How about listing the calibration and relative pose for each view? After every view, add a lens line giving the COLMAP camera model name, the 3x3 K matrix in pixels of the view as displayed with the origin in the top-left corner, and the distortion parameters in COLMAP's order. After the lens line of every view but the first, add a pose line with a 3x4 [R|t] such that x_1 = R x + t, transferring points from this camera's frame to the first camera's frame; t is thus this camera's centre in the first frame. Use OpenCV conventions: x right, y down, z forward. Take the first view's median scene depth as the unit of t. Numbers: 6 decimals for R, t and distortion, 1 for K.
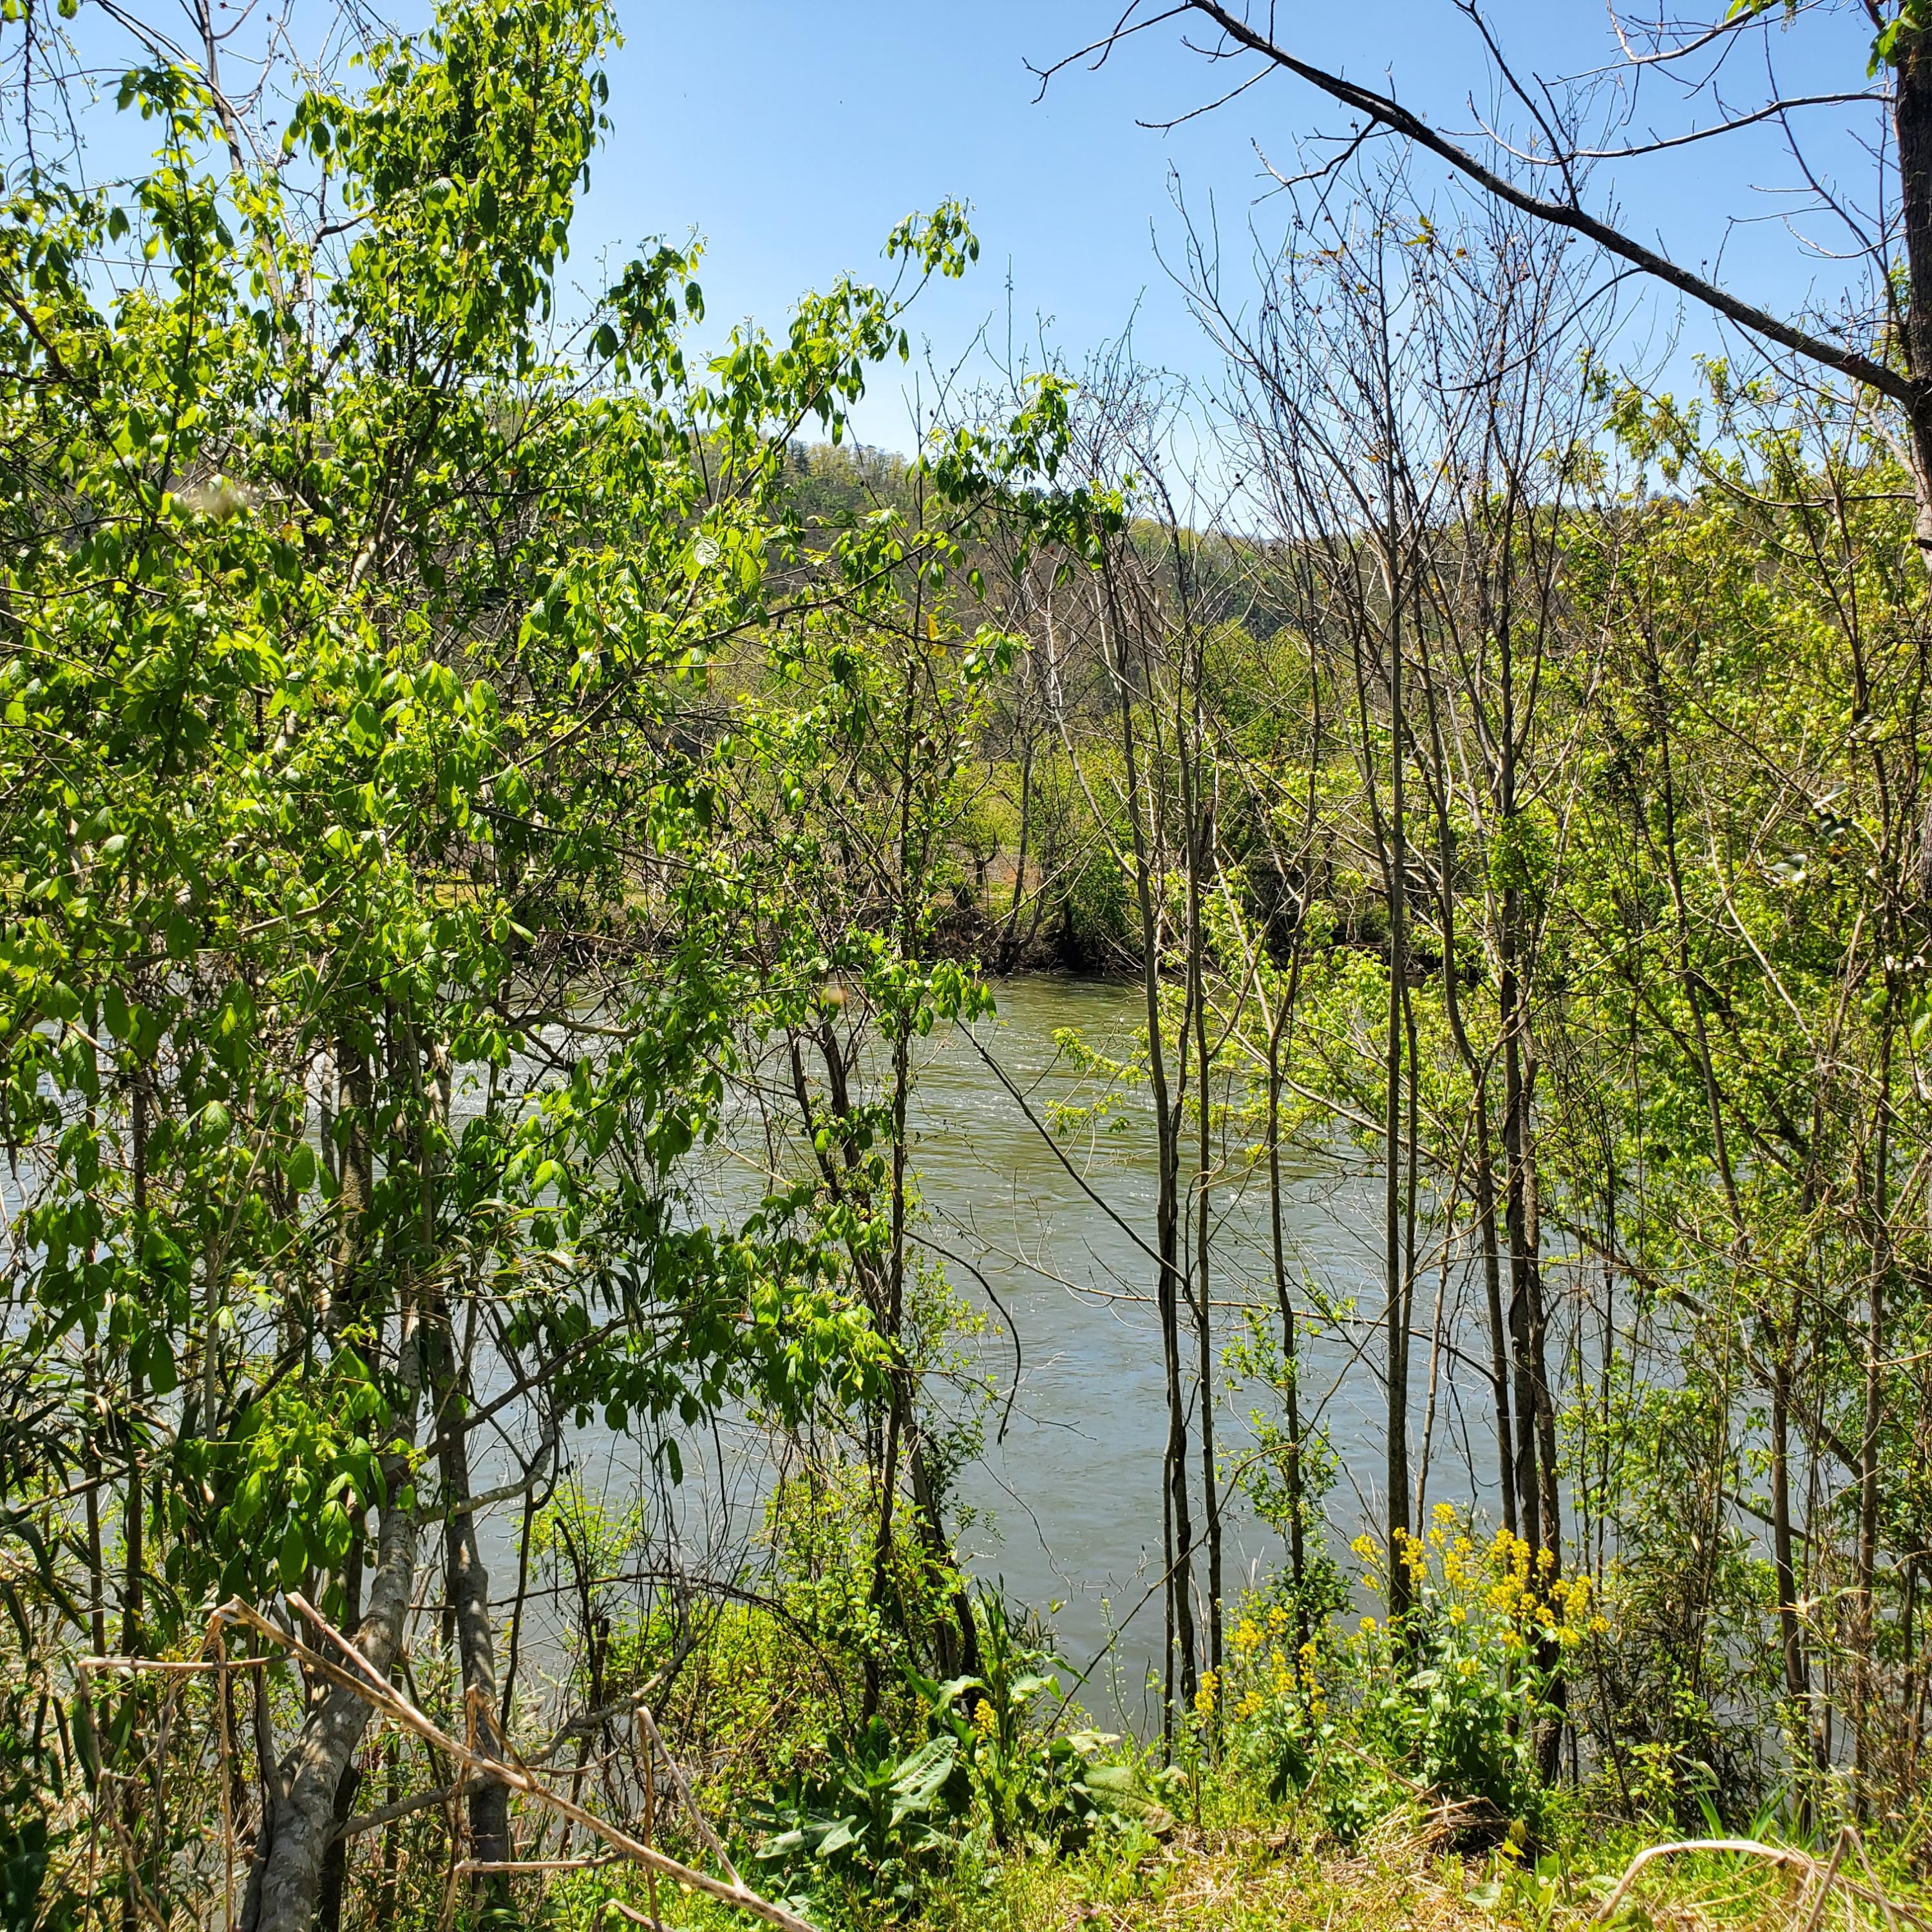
lens RADIAL K [[1995.7, 0, 920.5], [0, 1995.7, 972.5], [0, 0, 1]] dist [0.252204, -0.758987]
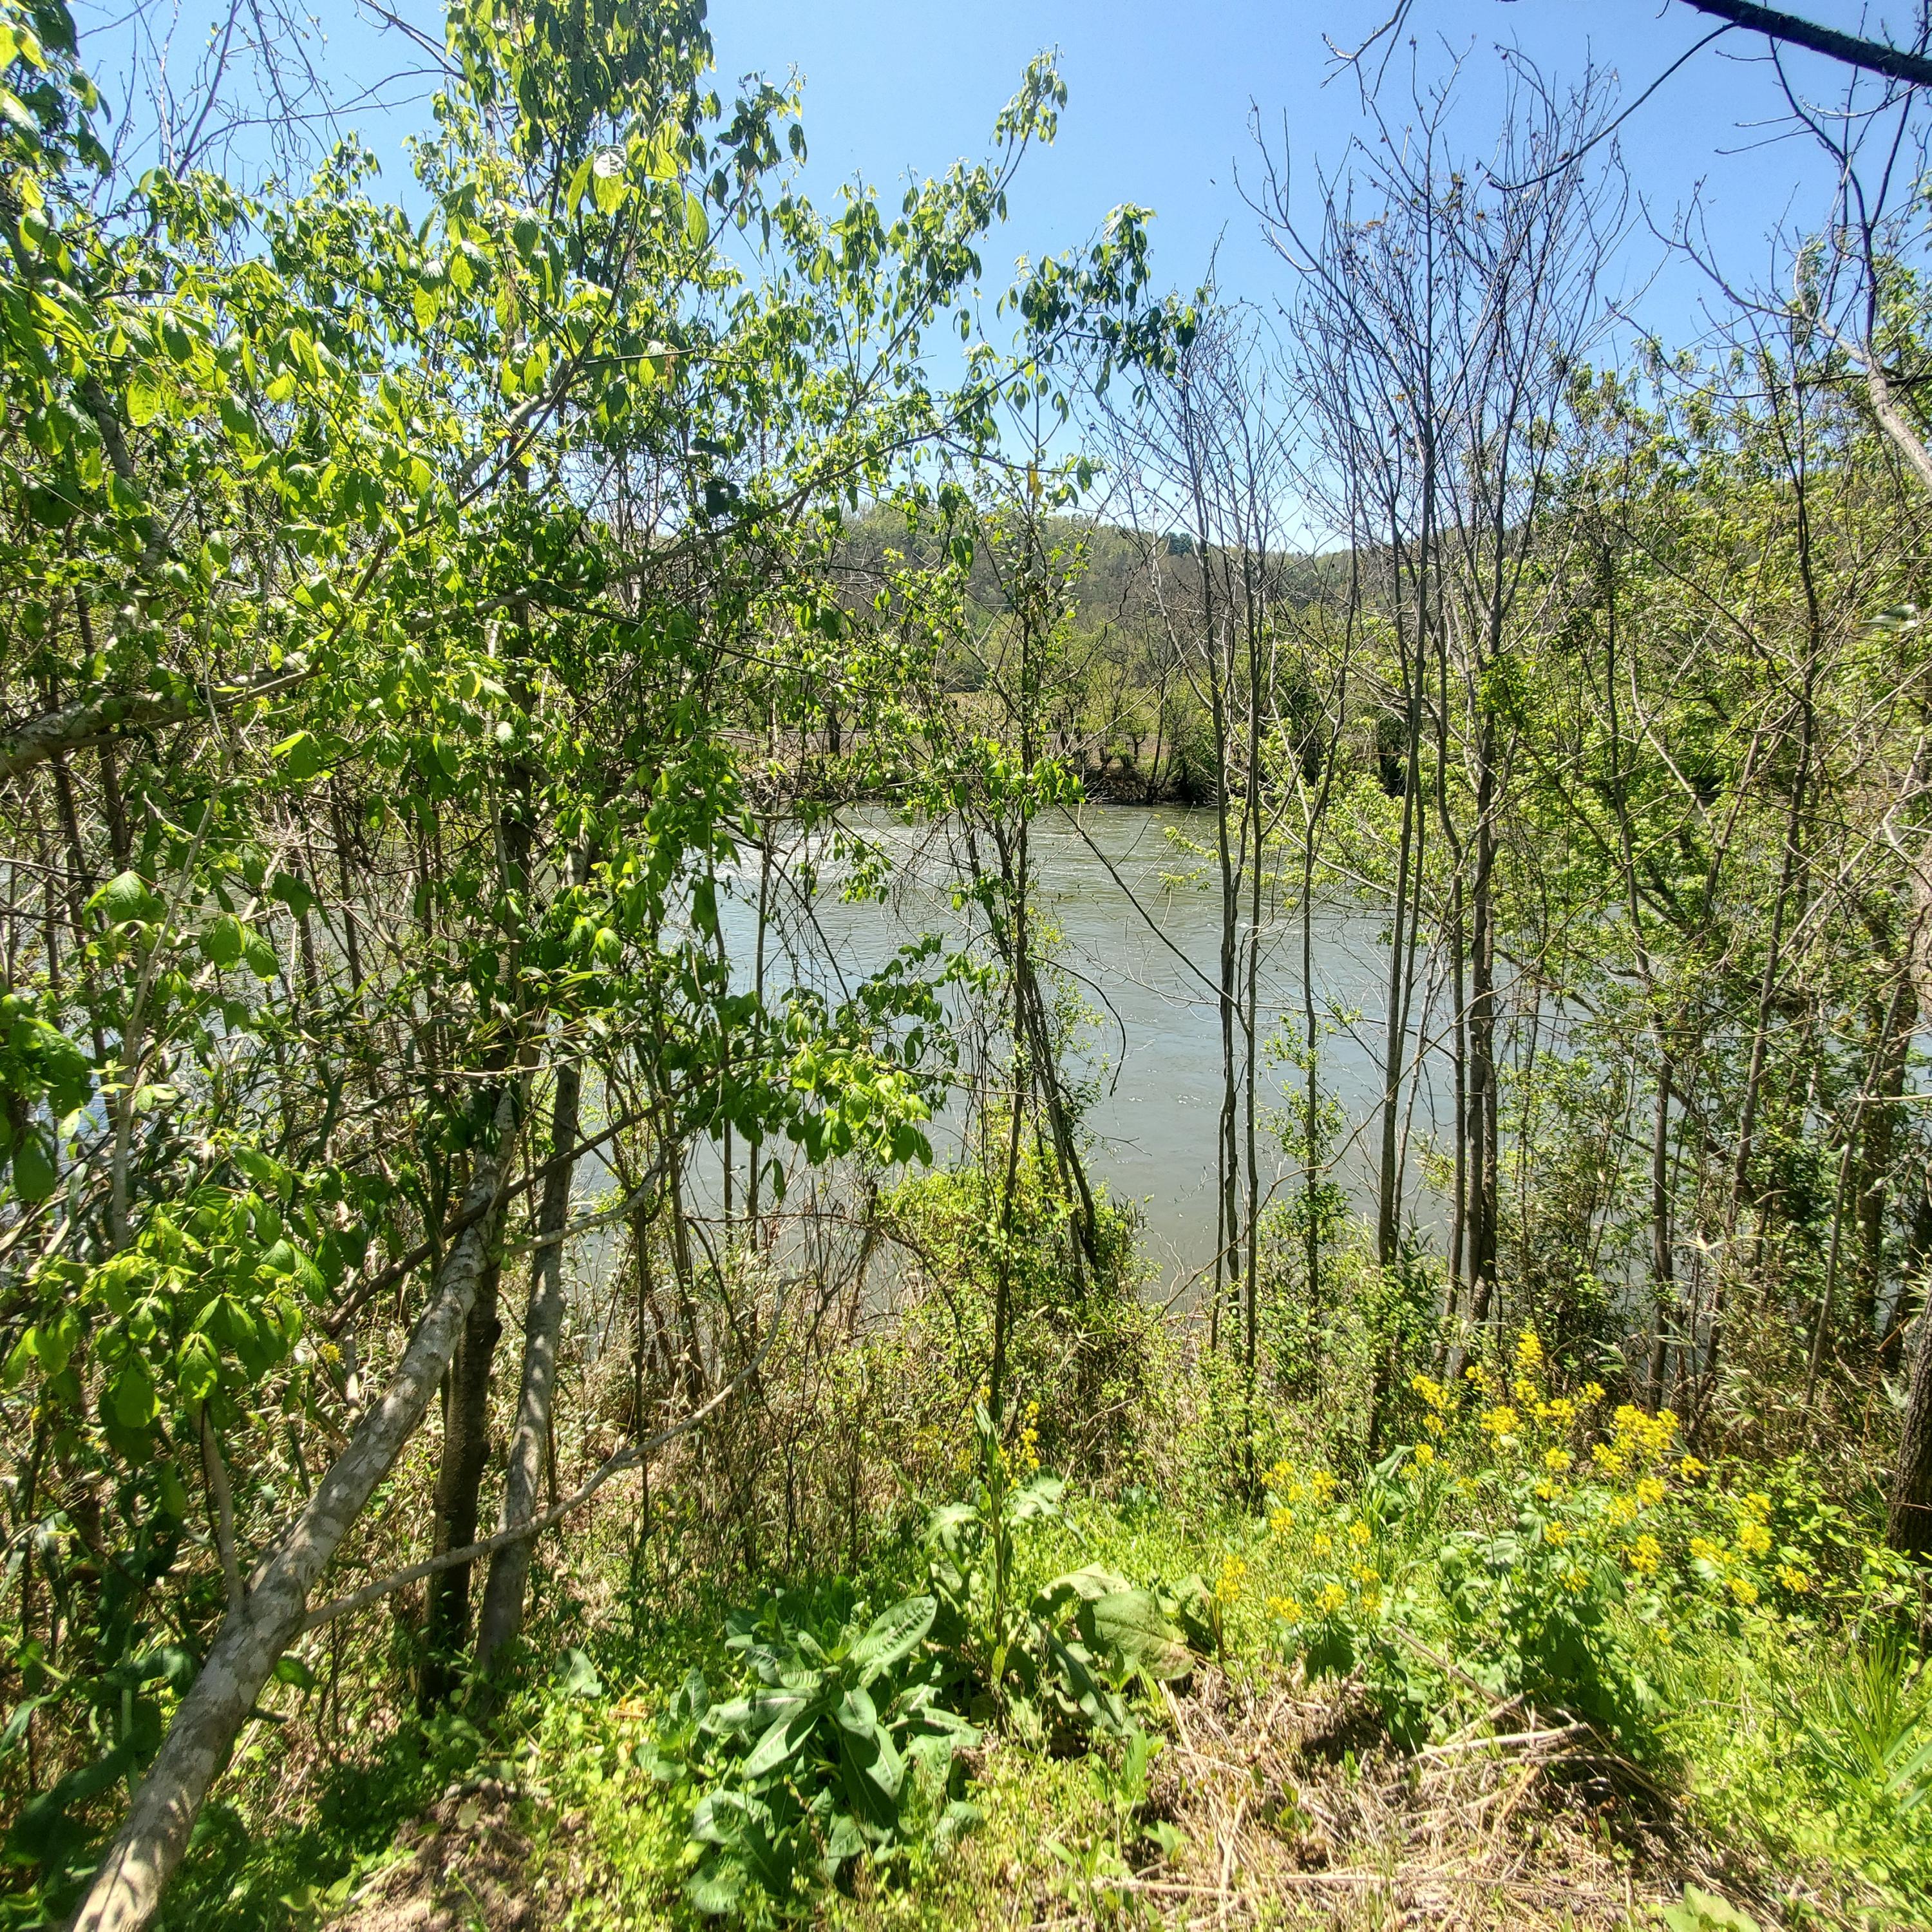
lens RADIAL K [[968.8, 0, 961.1], [0, 968.8, 951.3], [0, 0, 1]] dist [0.009481, -0.001133]
pose [[0.987846, 0.008972, -0.155179, 0.043897], [0.013277, 0.989813, 0.141752, 0.021288], [0.154870, -0.142090, 0.977663, 0.307713]]
